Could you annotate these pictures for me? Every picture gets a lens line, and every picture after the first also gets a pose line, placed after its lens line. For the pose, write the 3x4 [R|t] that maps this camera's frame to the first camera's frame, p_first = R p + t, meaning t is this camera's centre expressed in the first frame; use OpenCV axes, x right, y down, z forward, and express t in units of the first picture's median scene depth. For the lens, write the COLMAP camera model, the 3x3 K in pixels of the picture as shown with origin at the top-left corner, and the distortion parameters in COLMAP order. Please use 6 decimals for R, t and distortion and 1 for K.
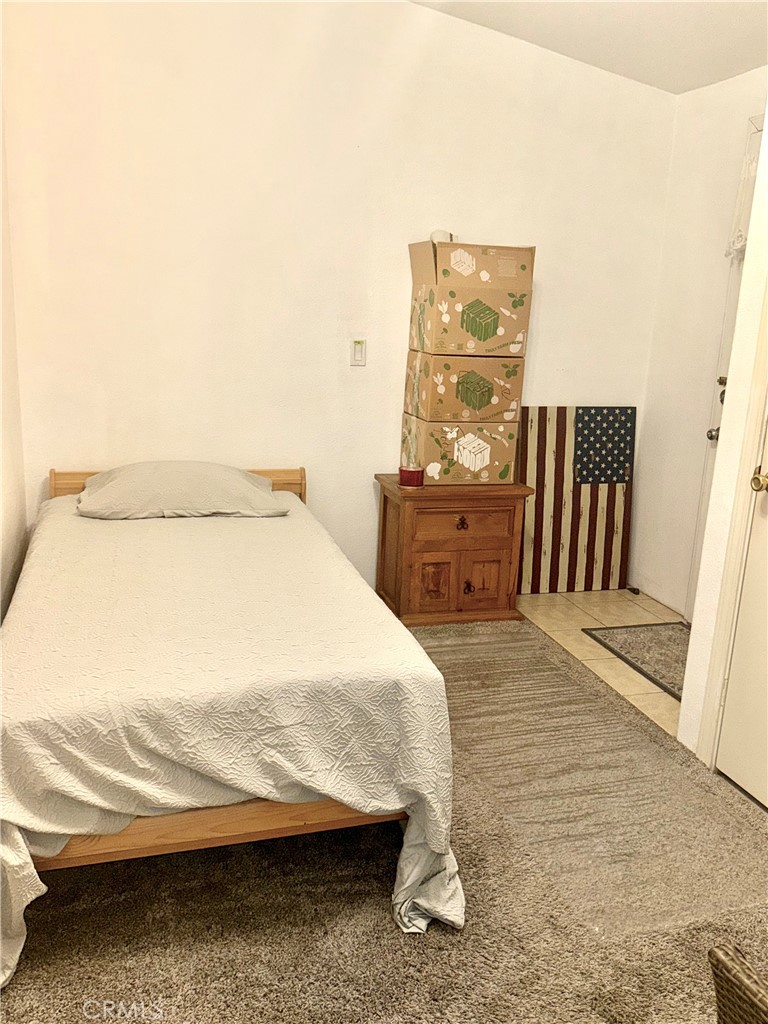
lens RADIAL K [[835.1, 0, 384.0], [0, 835.1, 512.0], [0, 0, 1]] dist [0.142817, -0.287863]
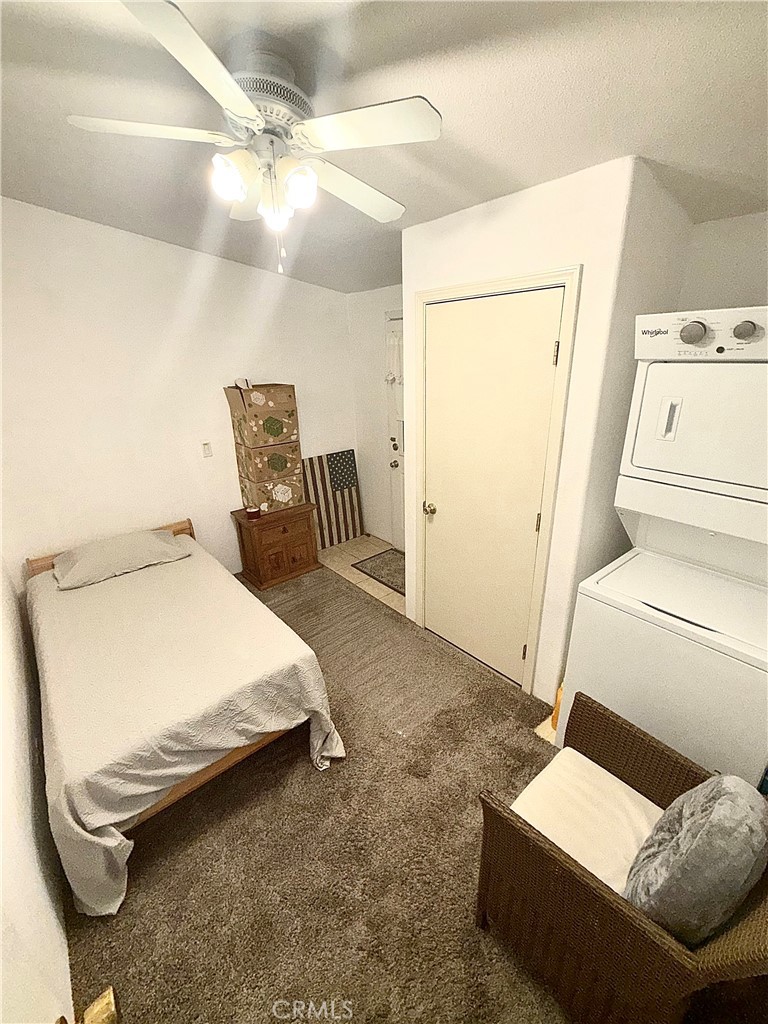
lens RADIAL K [[430.1, 0, 384.0], [0, 430.1, 512.0], [0, 0, 1]] dist [0.001131, 0.000098]
pose [[0.911906, -0.211823, 0.351509, -0.038116], [0.165568, 0.973594, 0.157171, -0.147339], [-0.375519, -0.085127, 0.922897, -0.001575]]
